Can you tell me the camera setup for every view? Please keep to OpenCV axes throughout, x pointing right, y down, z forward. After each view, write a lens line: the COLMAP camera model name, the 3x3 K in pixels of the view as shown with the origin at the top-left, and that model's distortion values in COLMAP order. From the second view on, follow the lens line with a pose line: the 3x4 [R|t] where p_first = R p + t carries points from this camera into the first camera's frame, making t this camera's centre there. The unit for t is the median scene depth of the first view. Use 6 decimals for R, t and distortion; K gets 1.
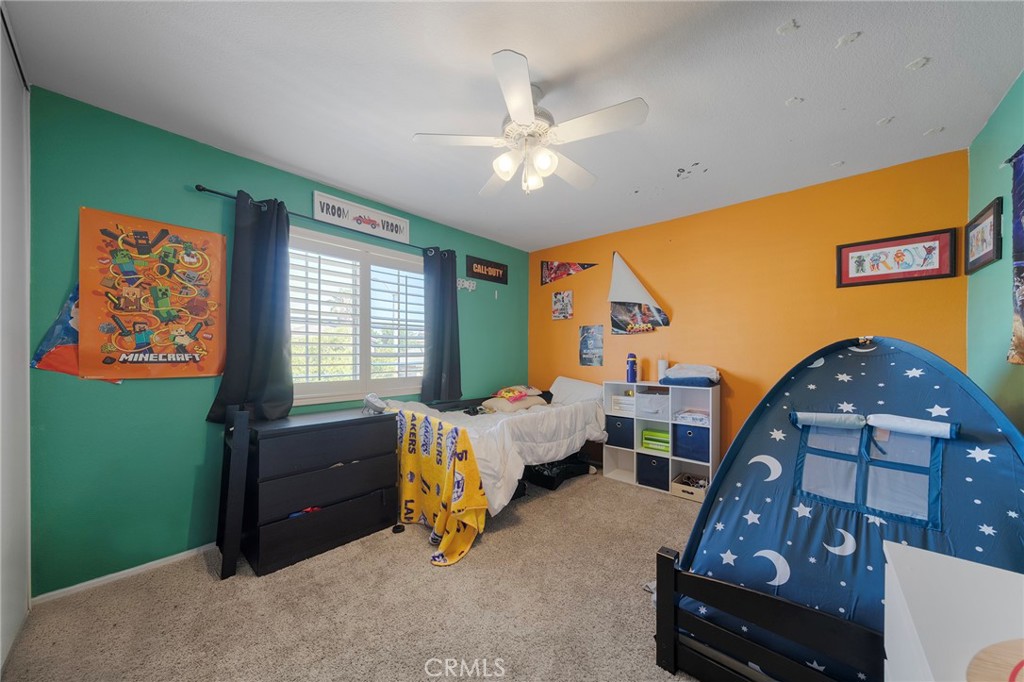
lens RADIAL K [[354.6, 0, 515.3], [0, 354.6, 347.3], [0, 0, 1]] dist [0.000774, -0.000024]
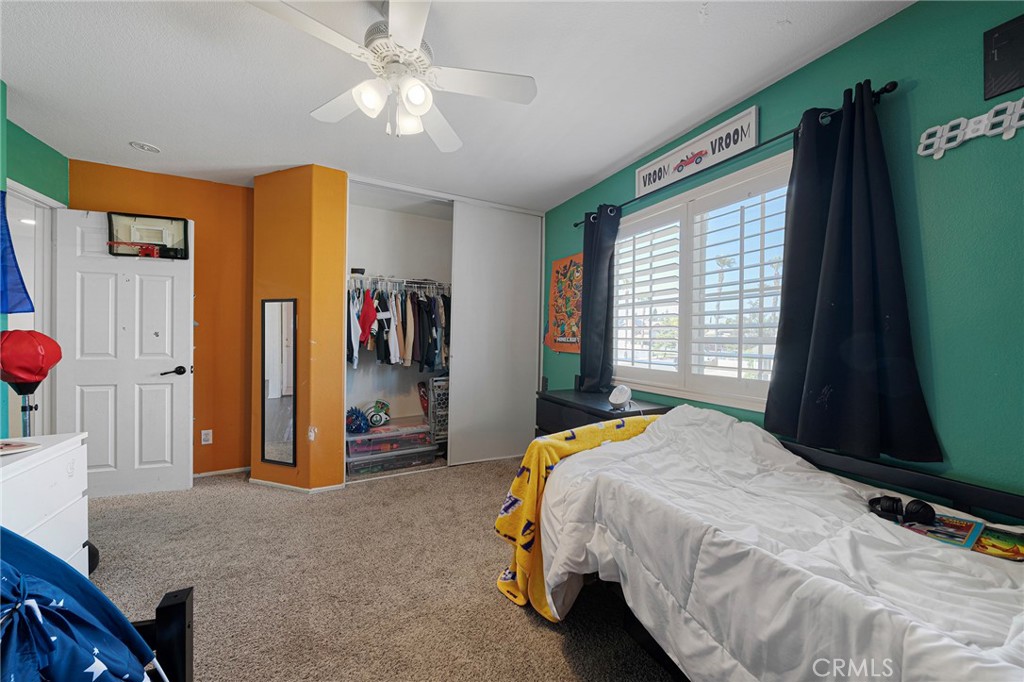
lens RADIAL K [[354.6, 0, 512.7], [0, 354.6, 337.4], [0, 0, 1]] dist [0.000774, -0.000024]
pose [[-0.371289, -0.010323, -0.928460, 0.485433], [-0.000900, 0.999942, -0.010758, 0.029276], [0.928517, -0.003159, -0.371277, 1.107426]]
